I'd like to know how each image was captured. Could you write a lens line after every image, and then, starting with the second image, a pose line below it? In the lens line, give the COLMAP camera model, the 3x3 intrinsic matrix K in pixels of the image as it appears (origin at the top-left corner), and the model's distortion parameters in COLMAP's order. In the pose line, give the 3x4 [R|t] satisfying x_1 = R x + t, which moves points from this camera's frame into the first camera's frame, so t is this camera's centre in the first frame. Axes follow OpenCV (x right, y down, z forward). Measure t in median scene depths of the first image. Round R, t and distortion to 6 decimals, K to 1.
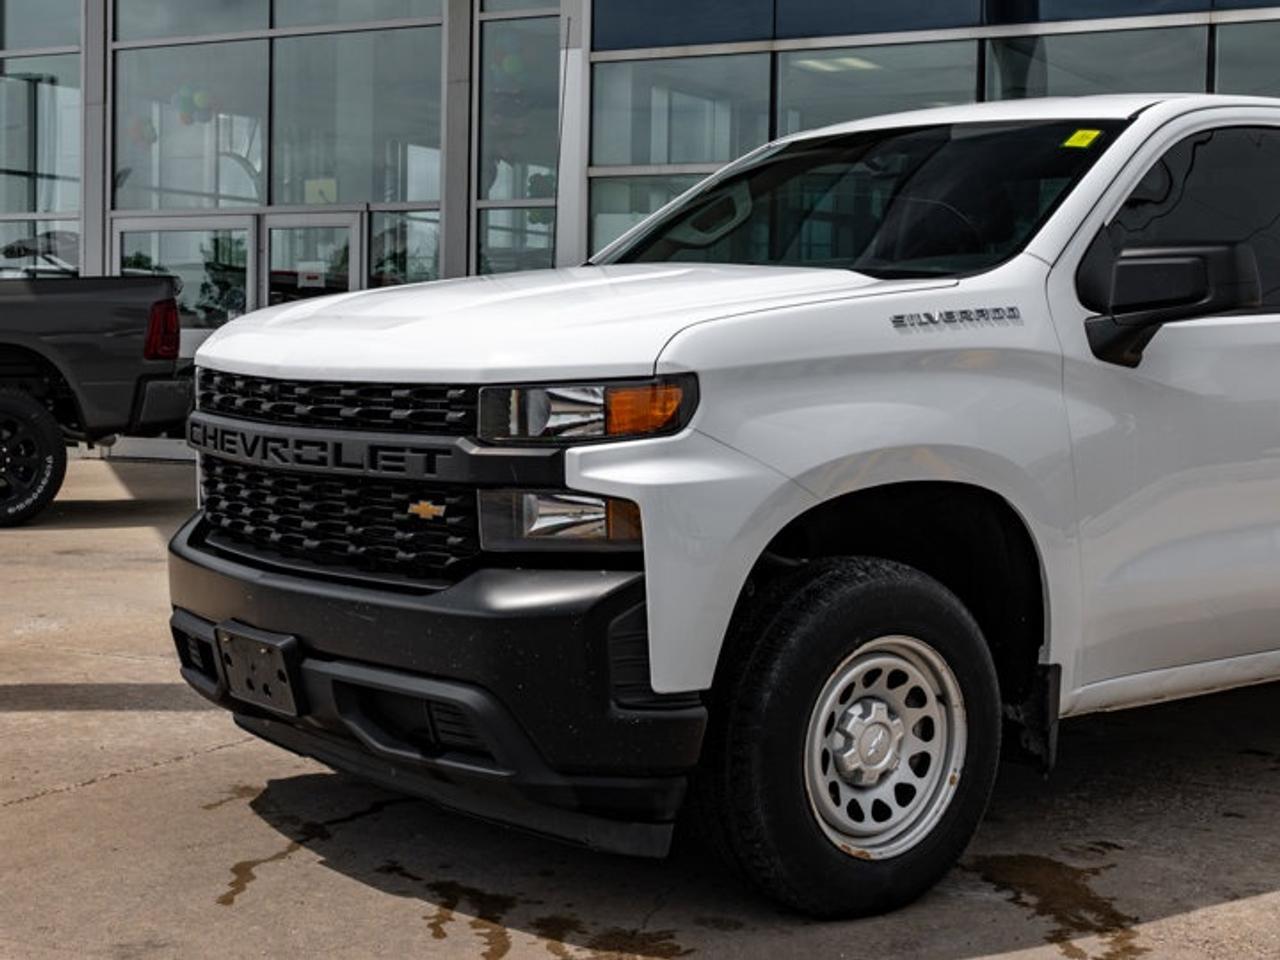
lens RADIAL K [[2191.0, 0, 571.4], [0, 2191.0, 399.2], [0, 0, 1]] dist [-0.011040, 0.000000]
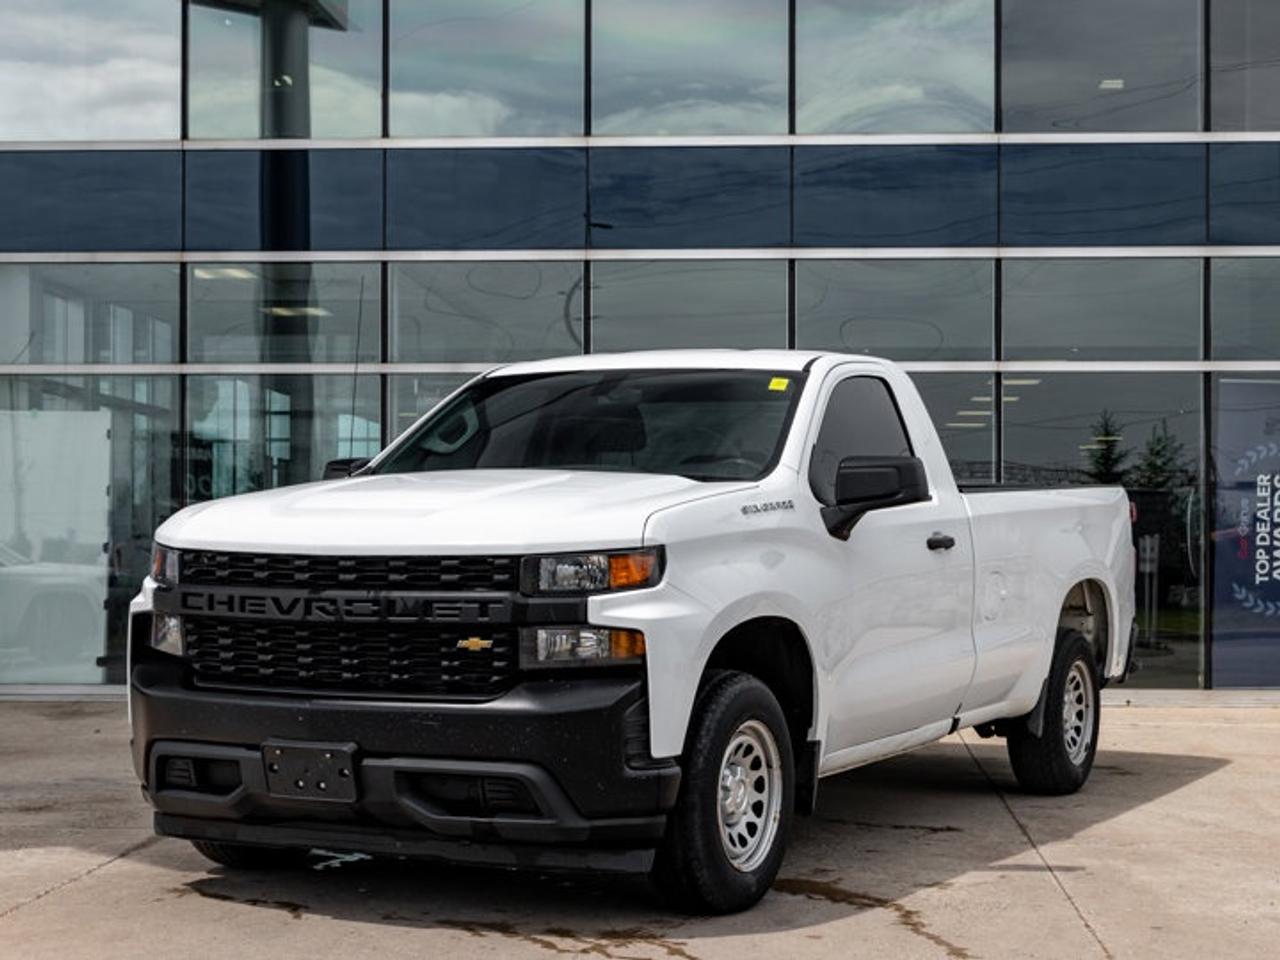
lens RADIAL K [[2379.3, 0, 644.8], [0, 2379.3, 484.2], [0, 0, 1]] dist [0.185828, 0.000000]
pose [[0.900868, -0.000579, 0.434094, -0.616590], [0.021293, 0.998854, -0.042857, 0.014811], [-0.433571, 0.047852, 0.899848, -0.436788]]
